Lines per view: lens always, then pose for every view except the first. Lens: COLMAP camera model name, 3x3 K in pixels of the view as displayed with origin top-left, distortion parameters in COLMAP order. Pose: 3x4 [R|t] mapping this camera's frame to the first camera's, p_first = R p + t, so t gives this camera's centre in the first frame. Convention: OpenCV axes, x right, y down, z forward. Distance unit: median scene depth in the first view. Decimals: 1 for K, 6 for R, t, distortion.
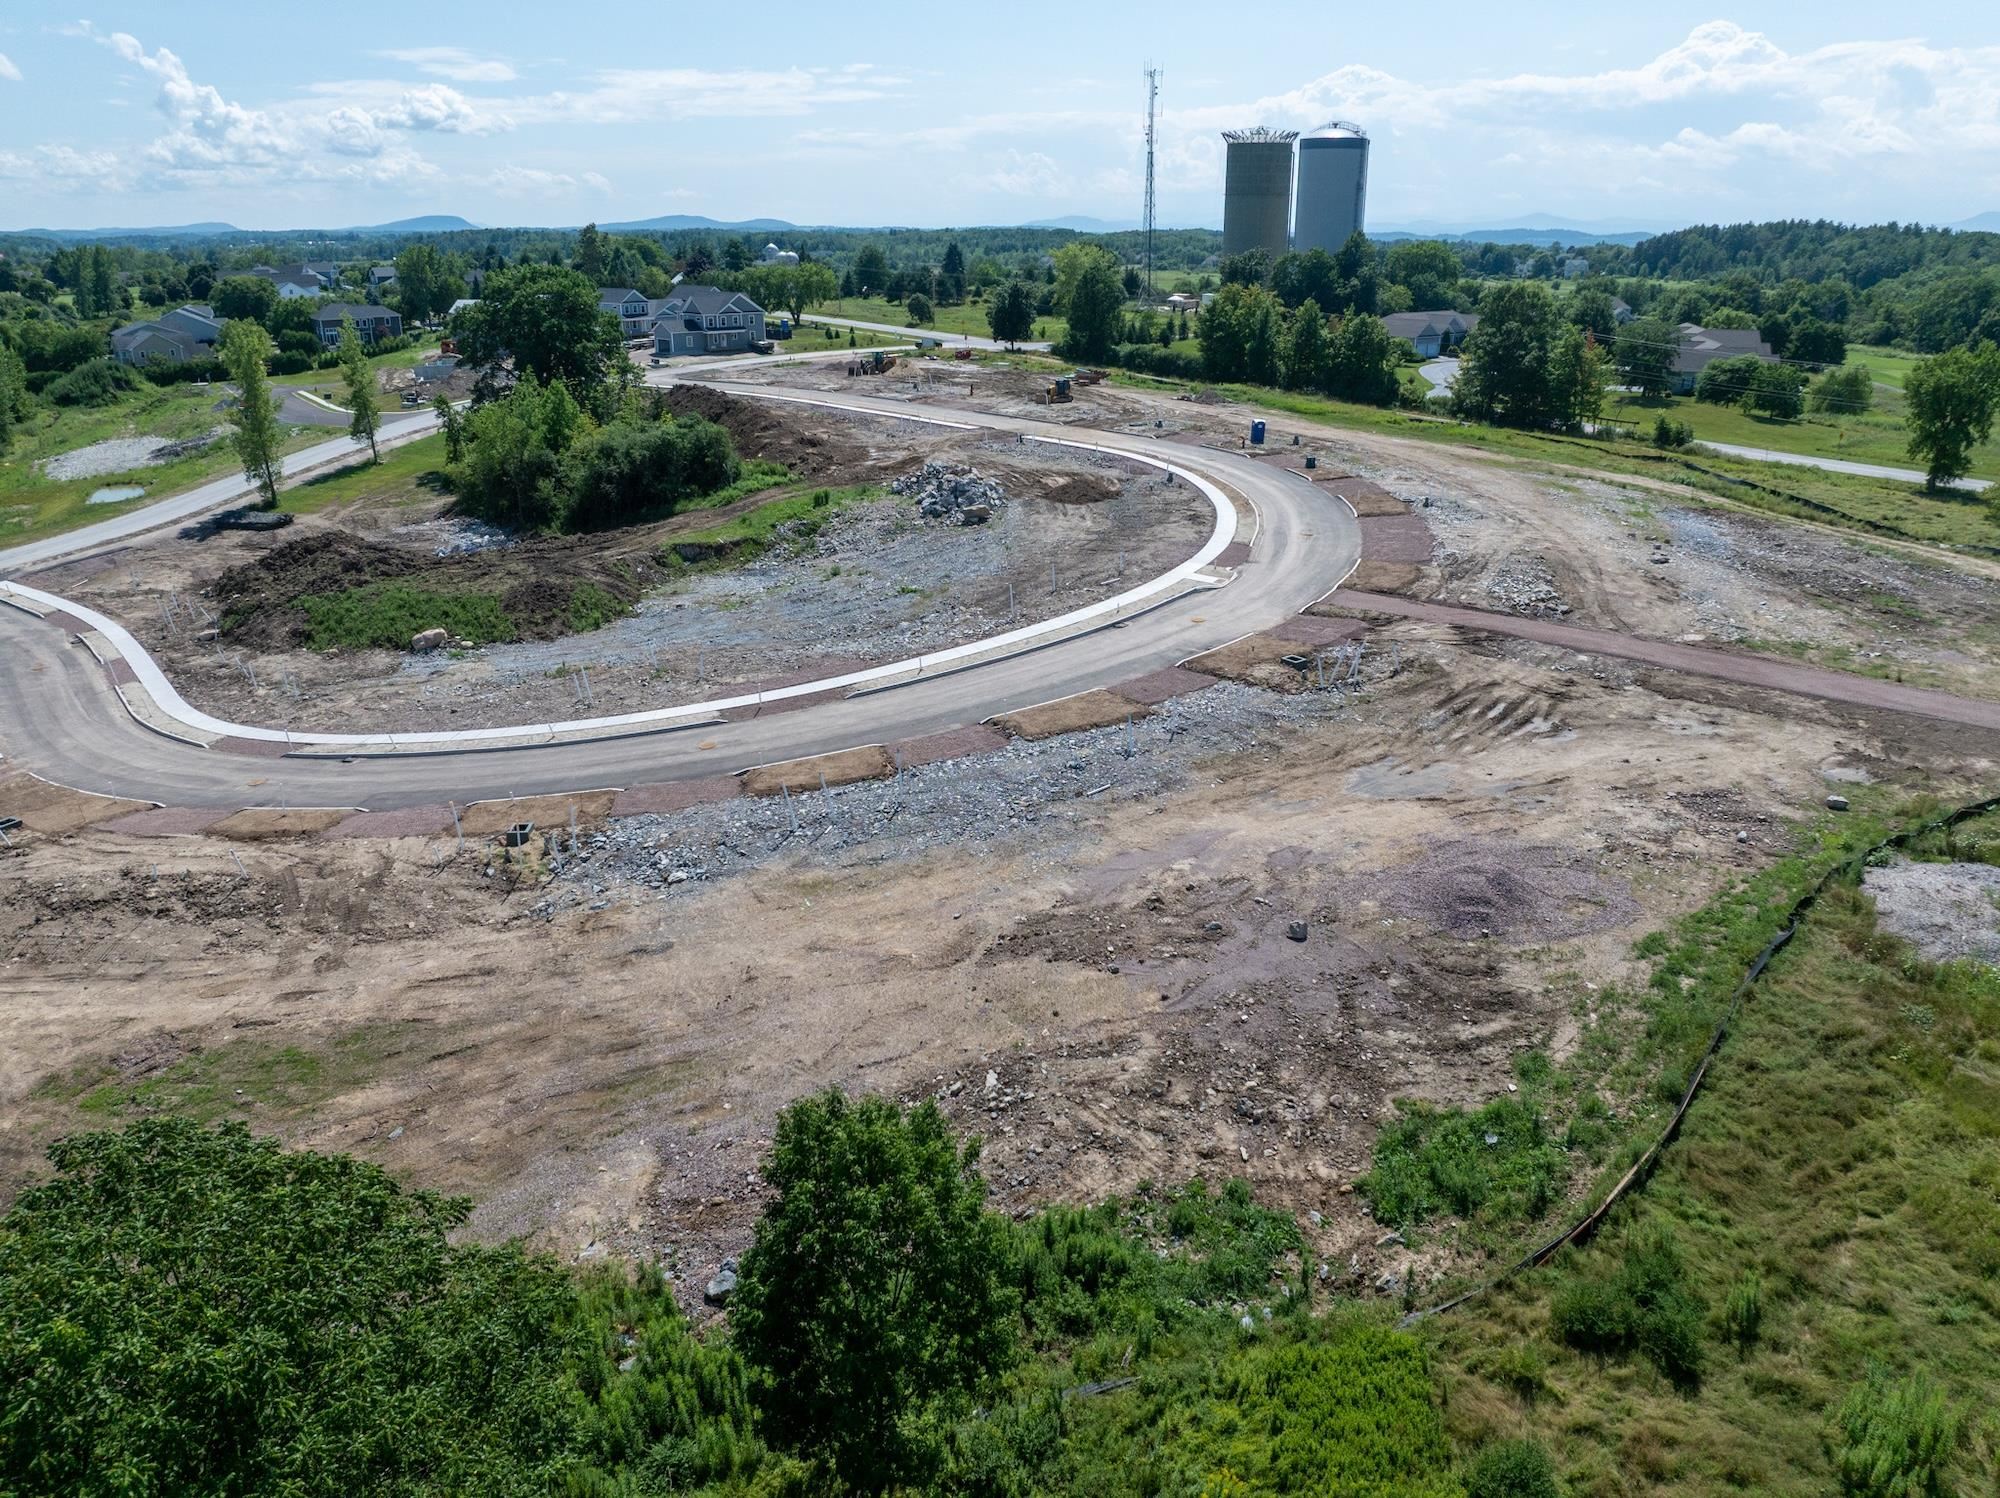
lens RADIAL K [[1397.5, 0, 1020.7], [0, 1397.5, 739.8], [0, 0, 1]] dist [-0.038074, 0.000780]
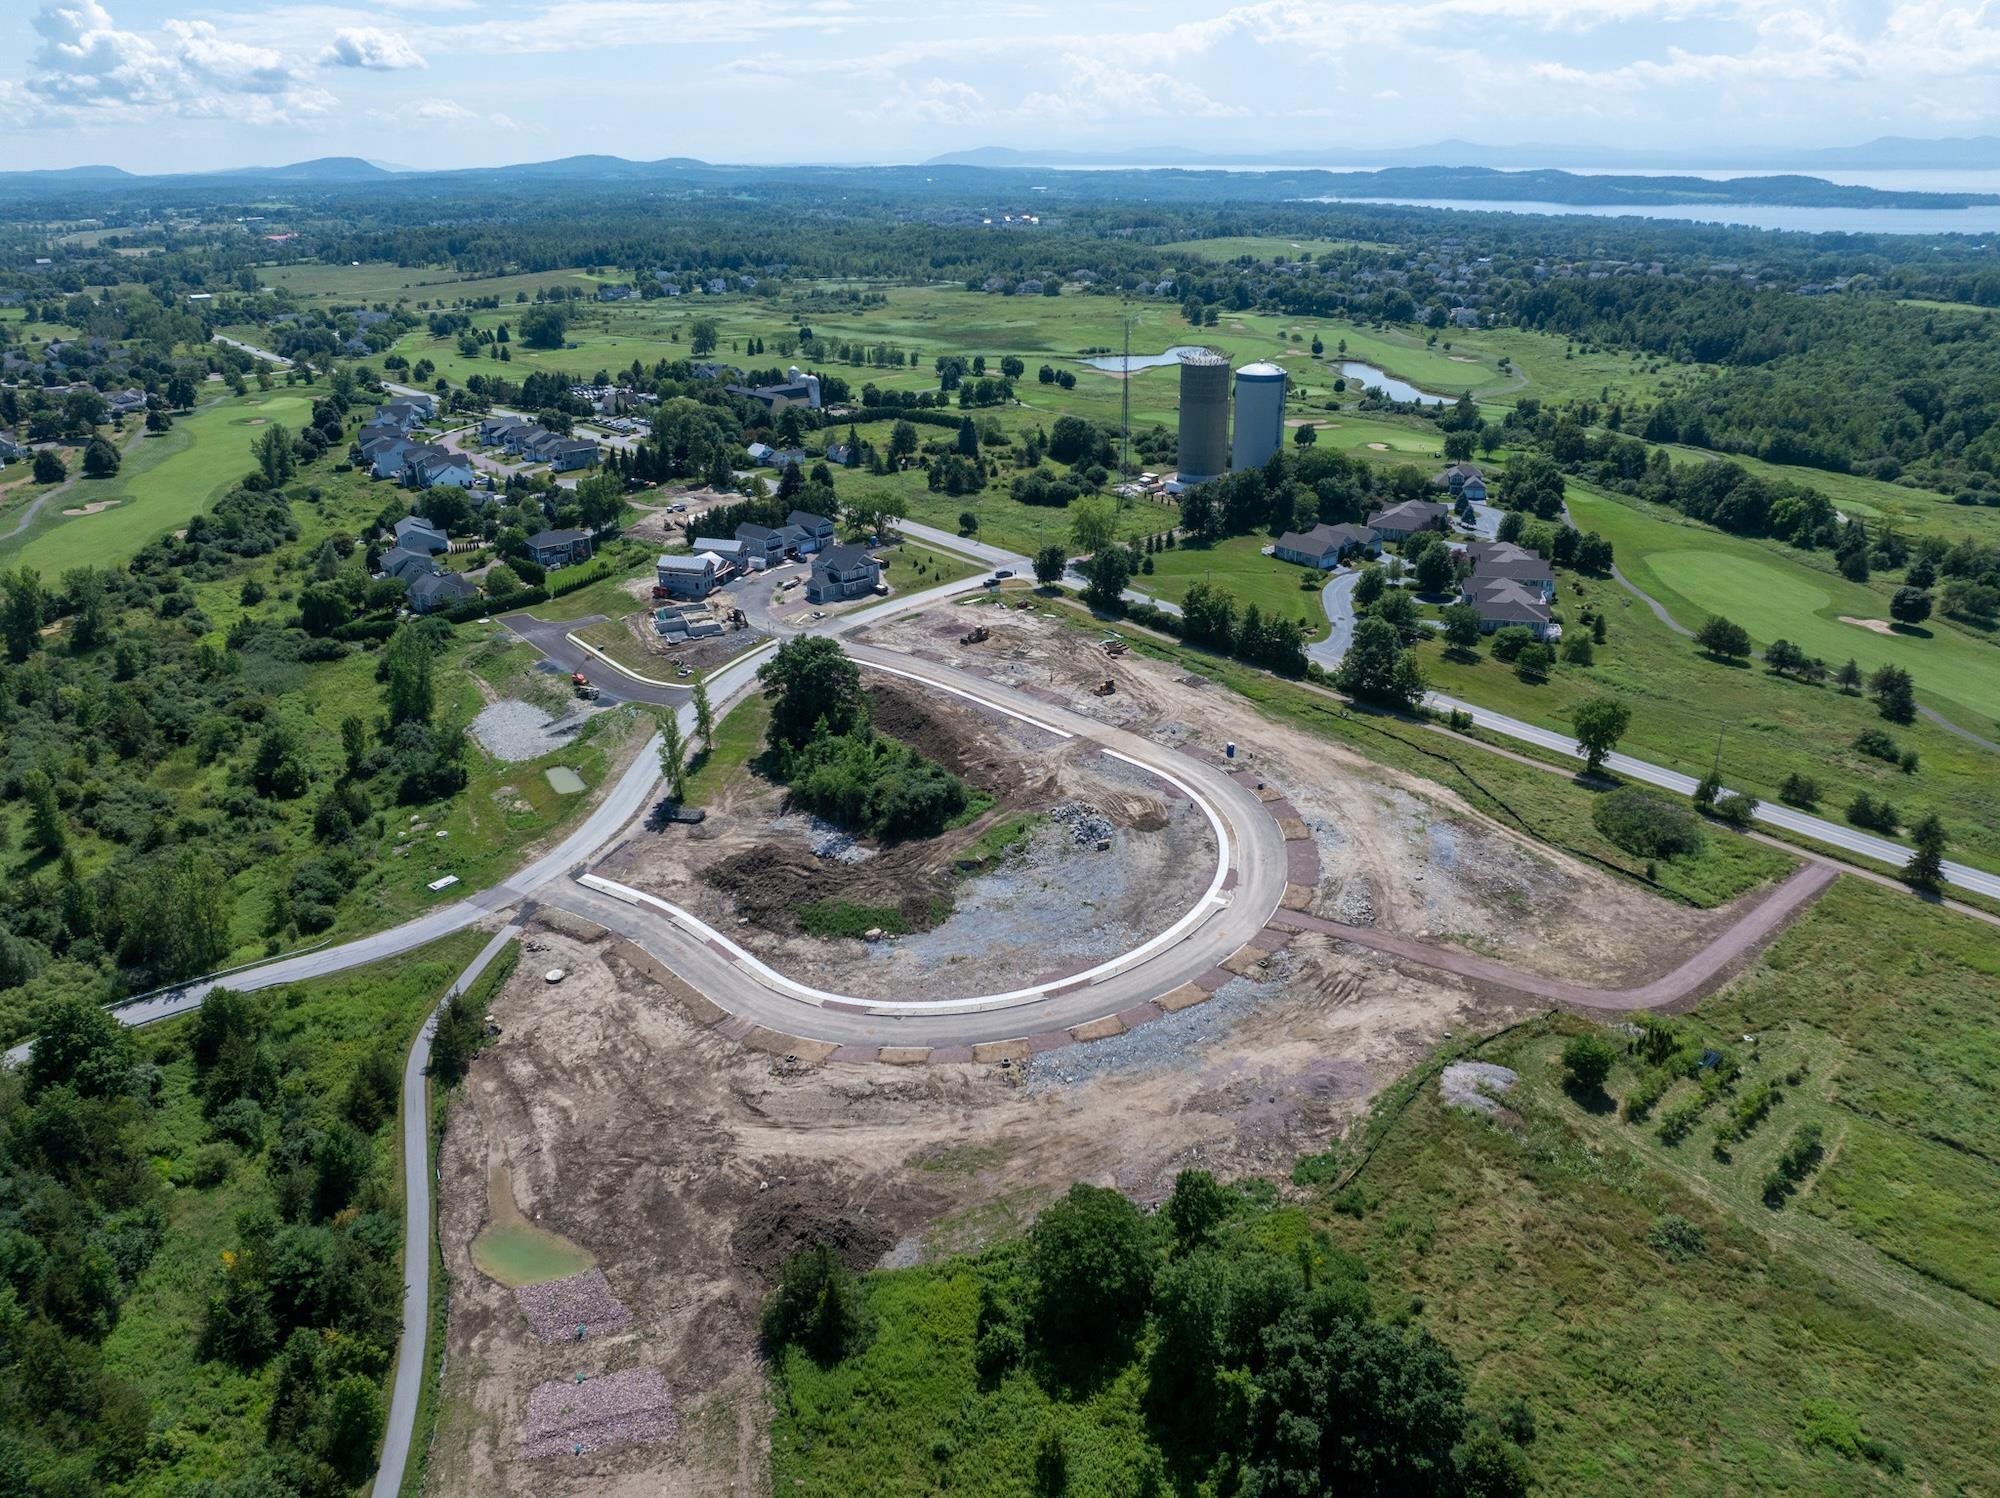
lens RADIAL K [[1389.3, 0, 1000.0], [0, 1389.3, 749.0], [0, 0, 1]] dist [-0.032122, -0.001102]
pose [[0.998840, -0.035259, 0.032780, -0.363379], [0.033407, 0.997903, 0.055435, -0.616834], [-0.034666, -0.054275, 0.997924, -1.538780]]
